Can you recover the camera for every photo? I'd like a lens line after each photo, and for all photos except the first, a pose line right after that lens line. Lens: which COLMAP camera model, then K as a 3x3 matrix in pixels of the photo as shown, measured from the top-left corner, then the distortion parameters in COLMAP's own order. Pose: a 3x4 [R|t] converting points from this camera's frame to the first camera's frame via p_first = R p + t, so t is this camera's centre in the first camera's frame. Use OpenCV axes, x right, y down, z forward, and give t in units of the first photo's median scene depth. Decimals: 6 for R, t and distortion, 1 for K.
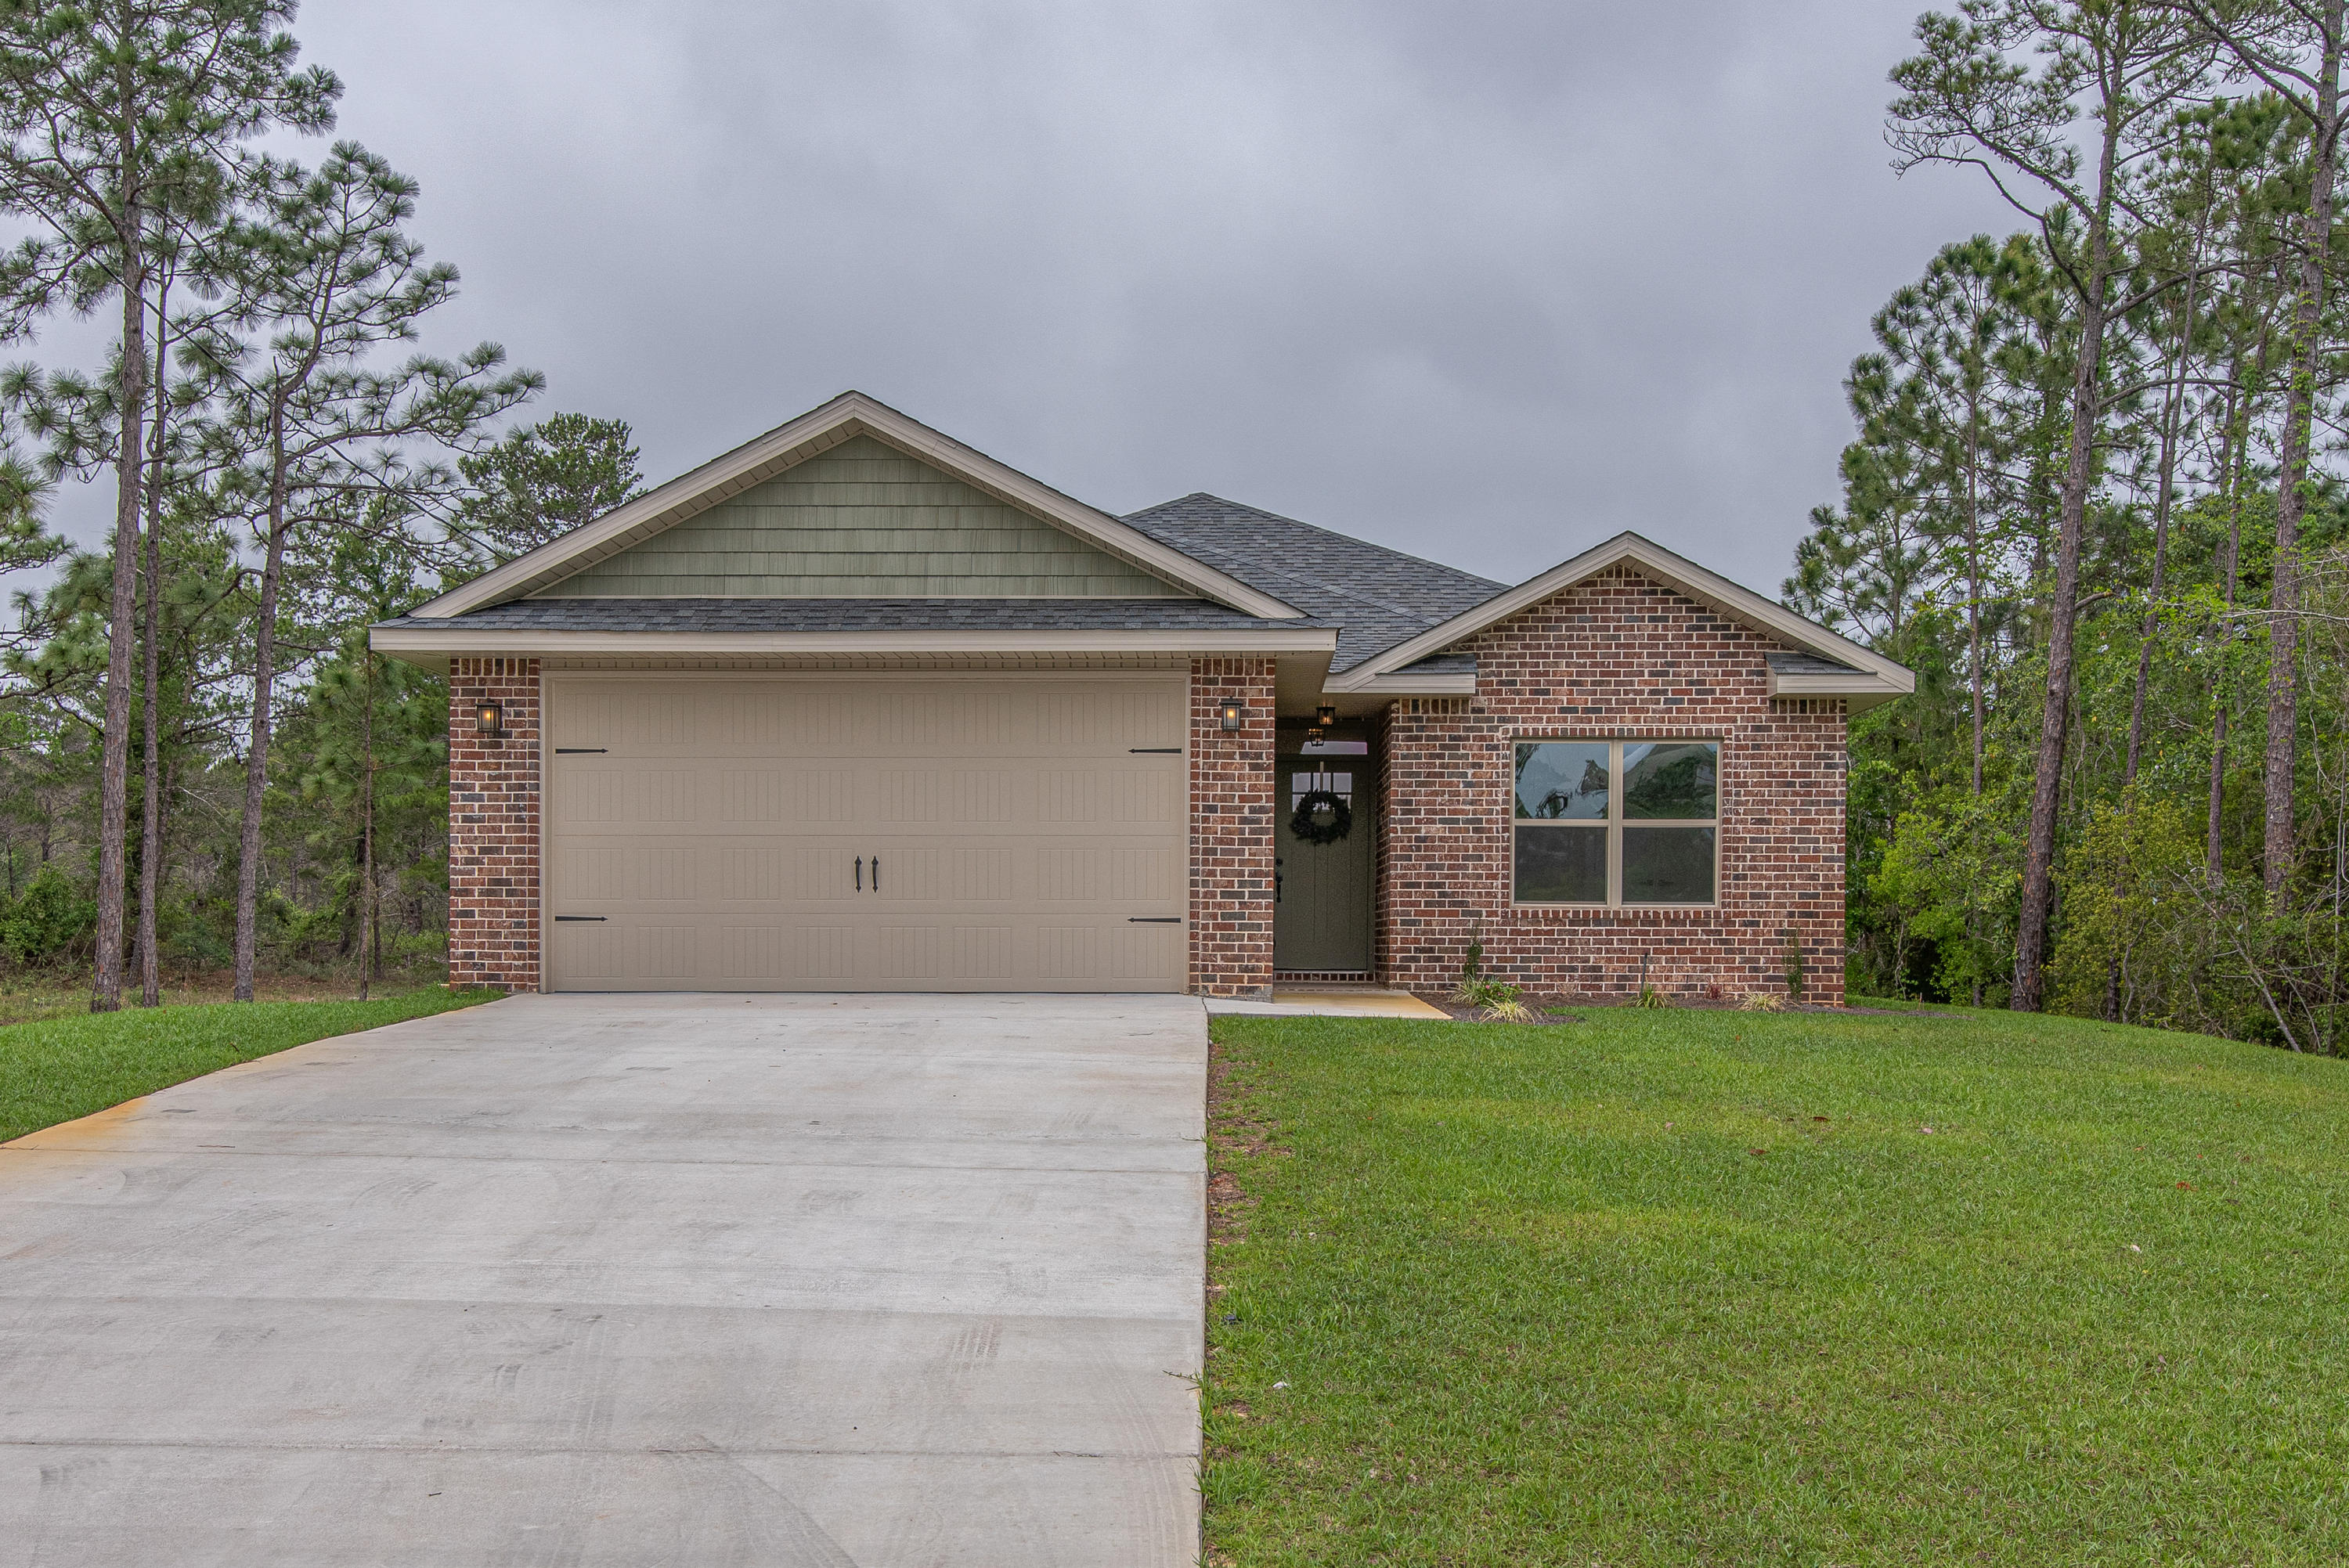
lens RADIAL K [[2703.4, 0, 1168.4], [0, 2703.4, 786.6], [0, 0, 1]] dist [-0.000025, 0.014920]
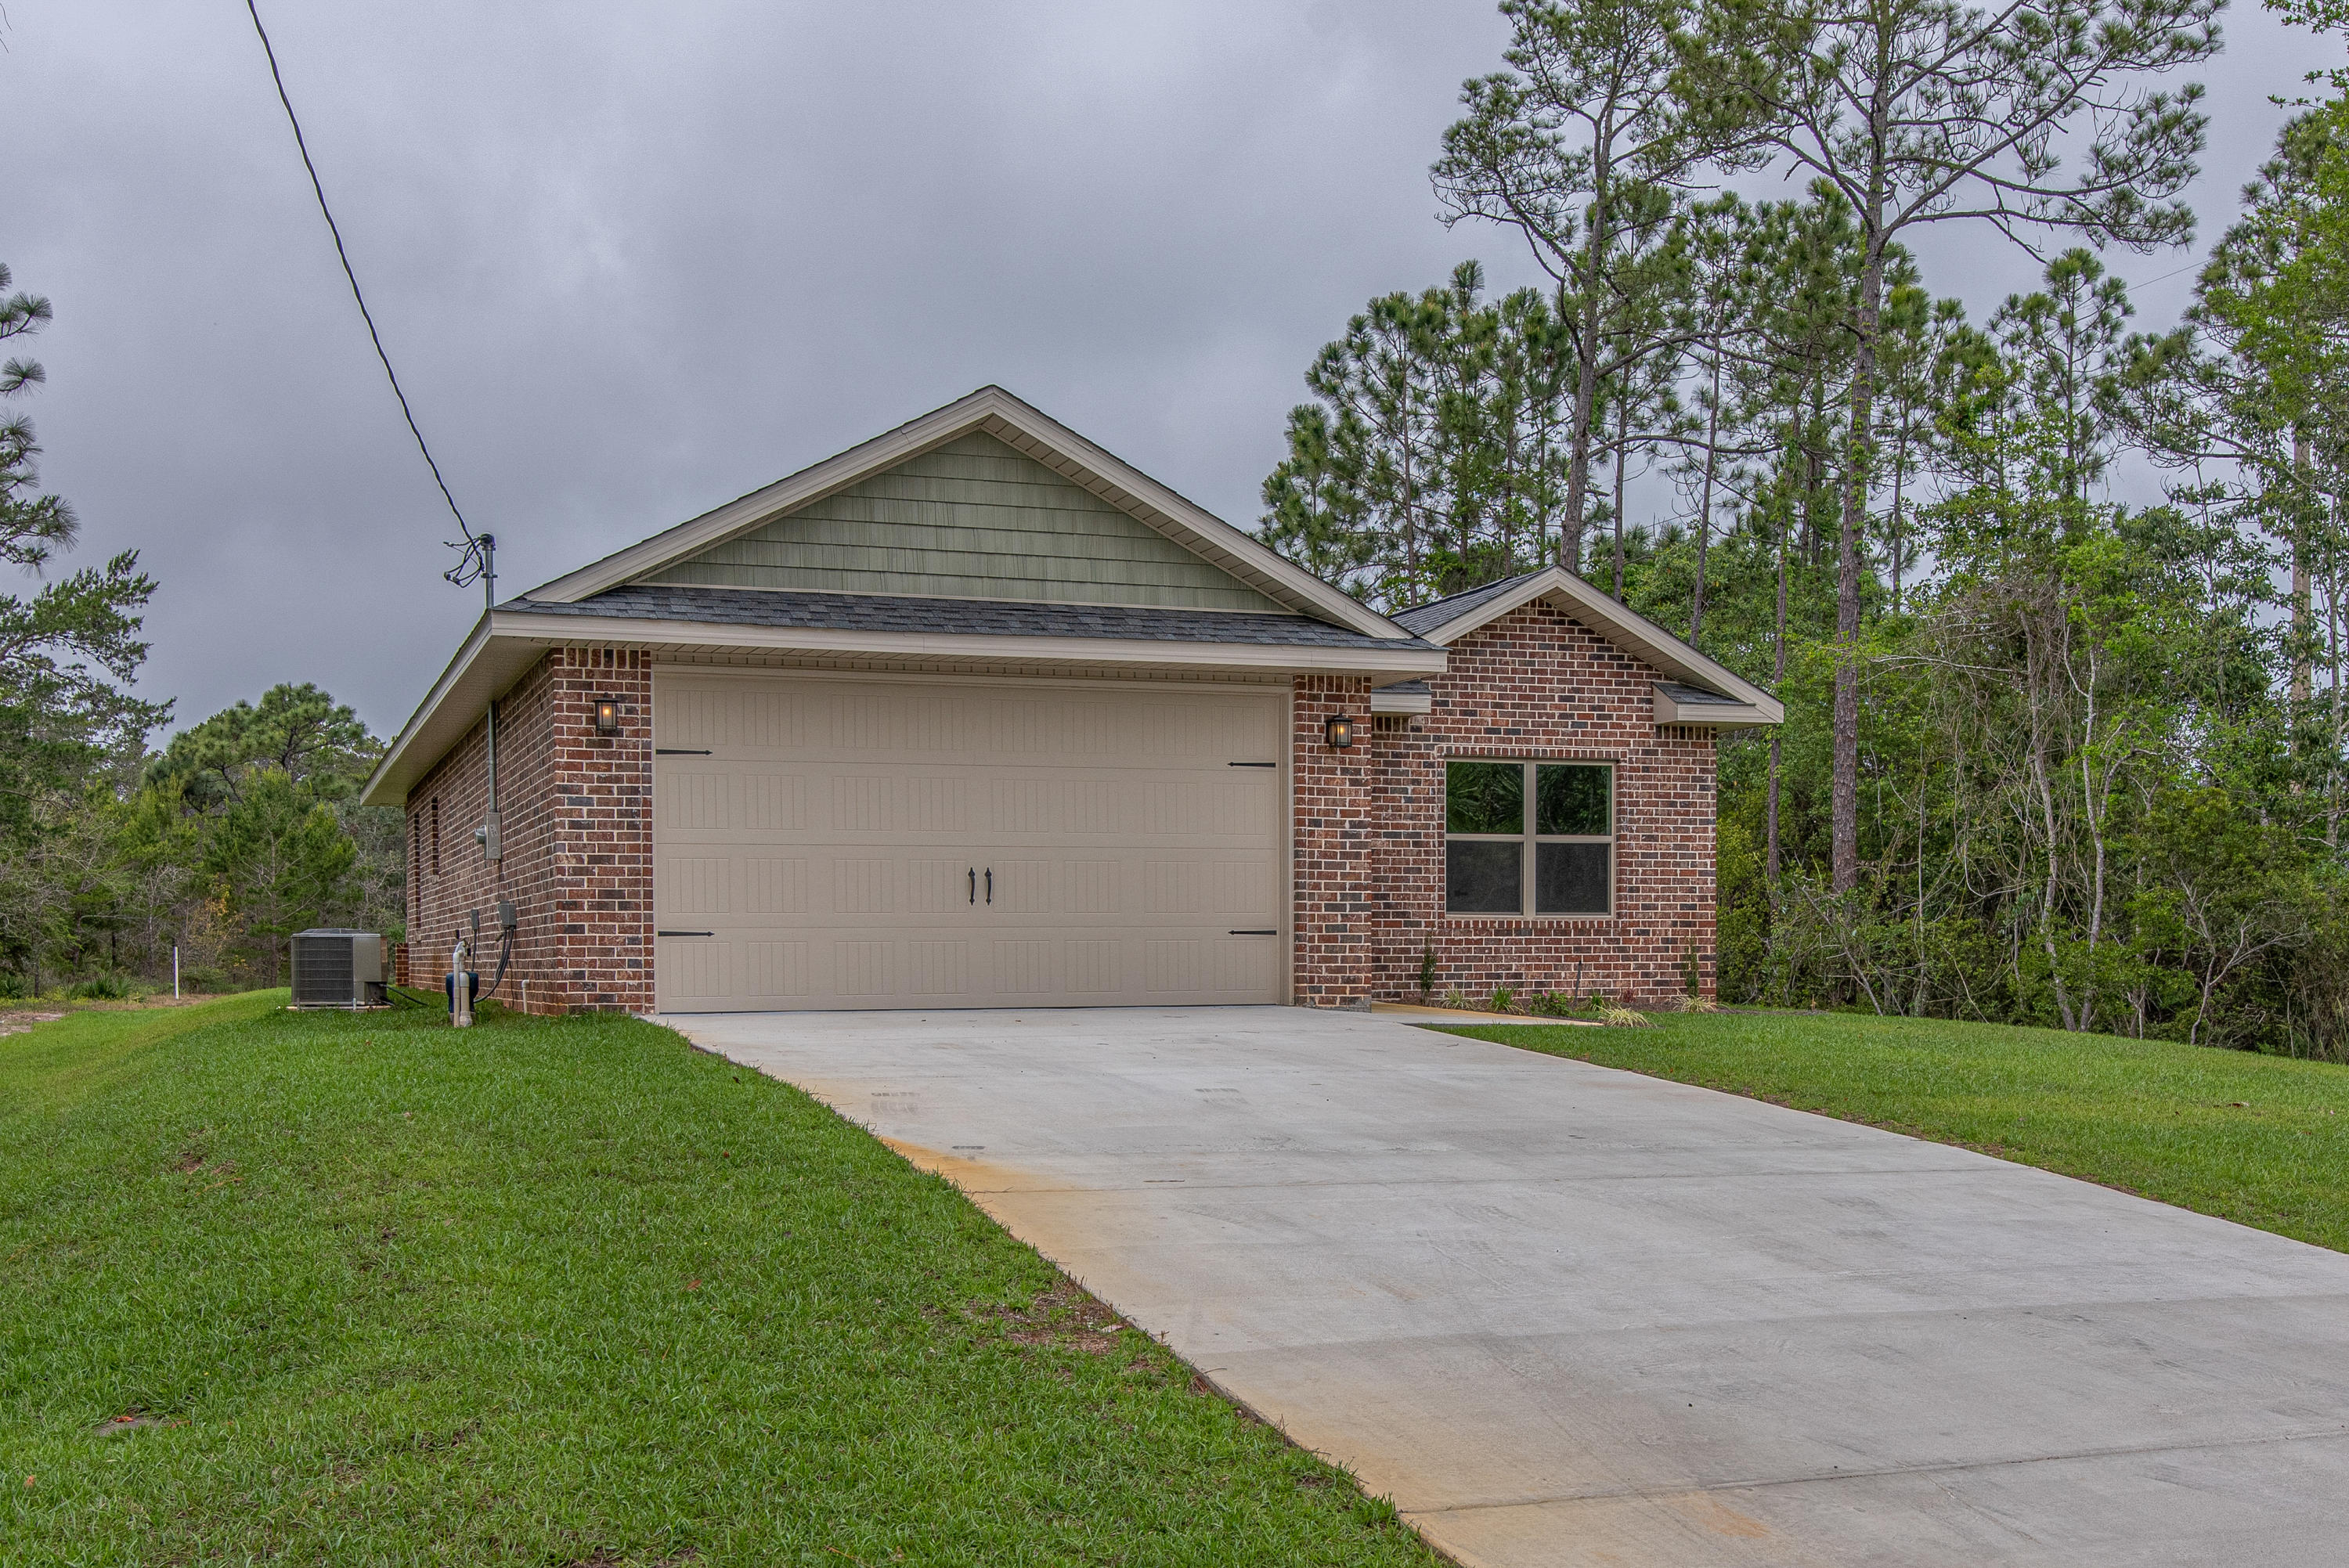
lens RADIAL K [[2769.1, 0, 1179.2], [0, 2769.1, 821.4], [0, 0, 1]] dist [0.002718, -0.009782]
pose [[0.916729, 0.011587, 0.399341, -0.397311], [-0.016907, 0.999809, 0.009802, -0.001516], [-0.399151, -0.015738, 0.916750, 0.058587]]
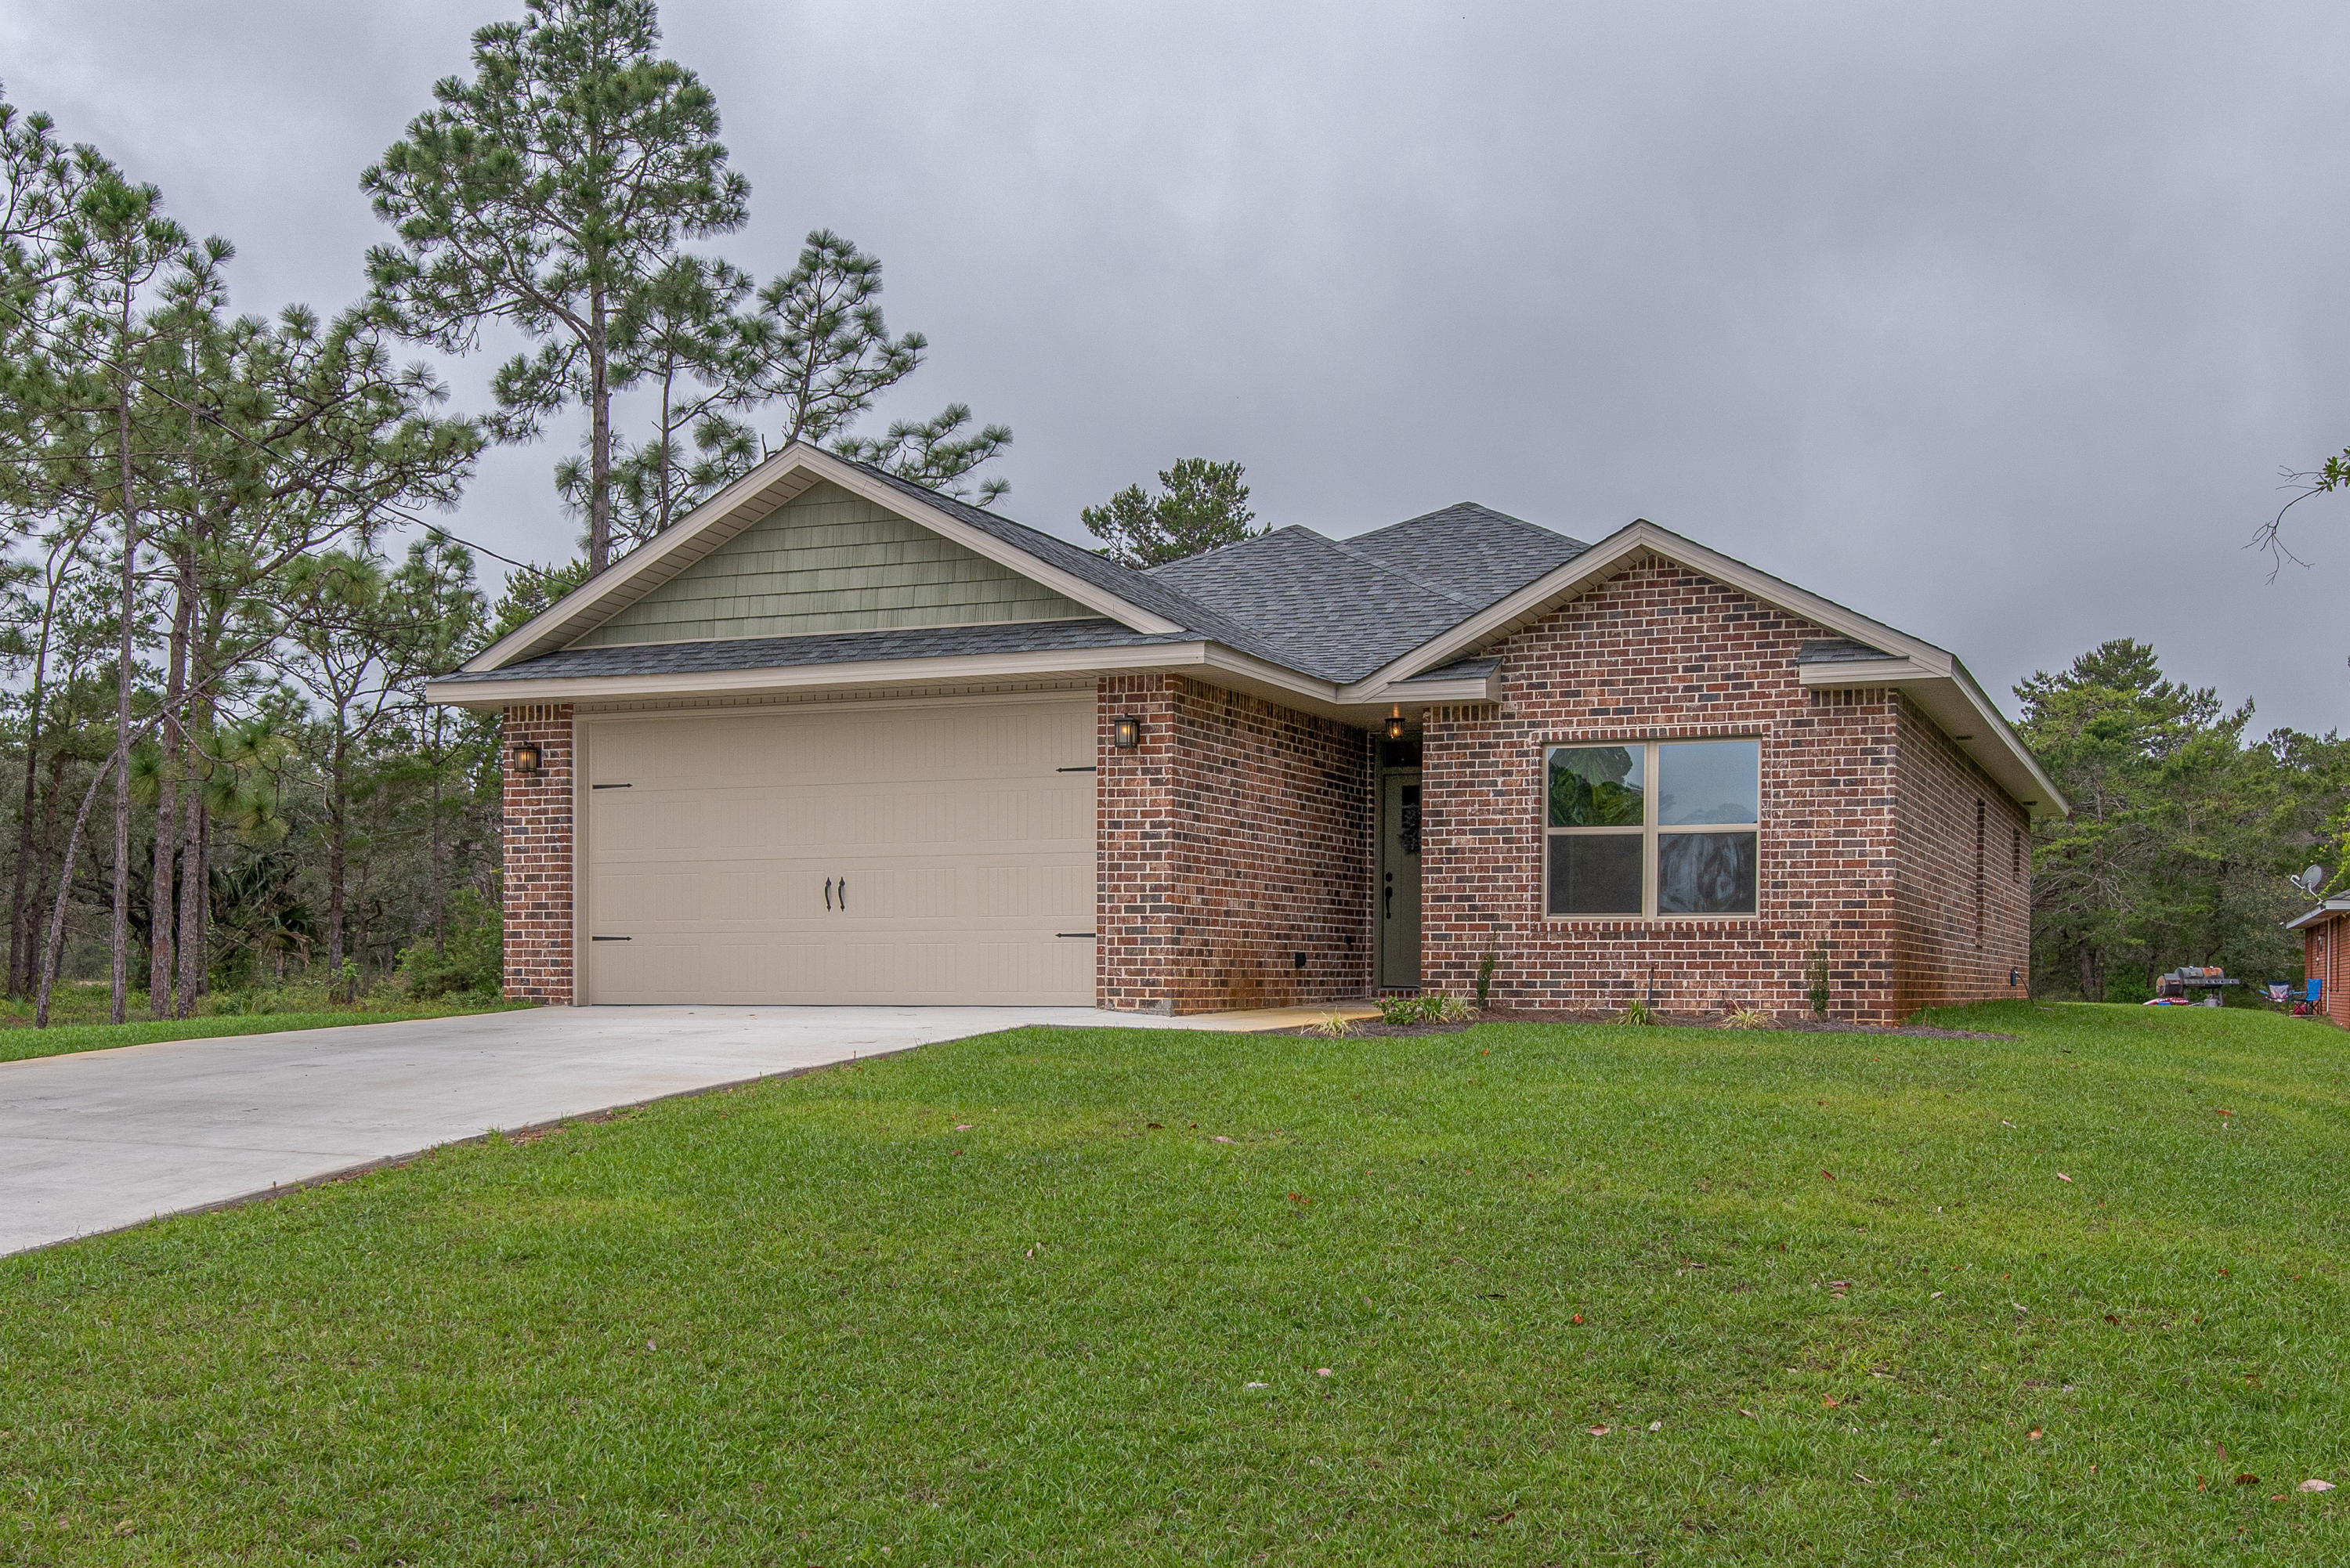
lens RADIAL K [[2770.4, 0, 1179.7], [0, 2770.4, 821.4], [0, 0, 1]] dist [0.002718, -0.009782]
pose [[0.918884, -0.024741, -0.393752, 0.396660], [0.025219, 0.999674, -0.003962, 0.010374], [0.393722, -0.006289, 0.919208, 0.049127]]
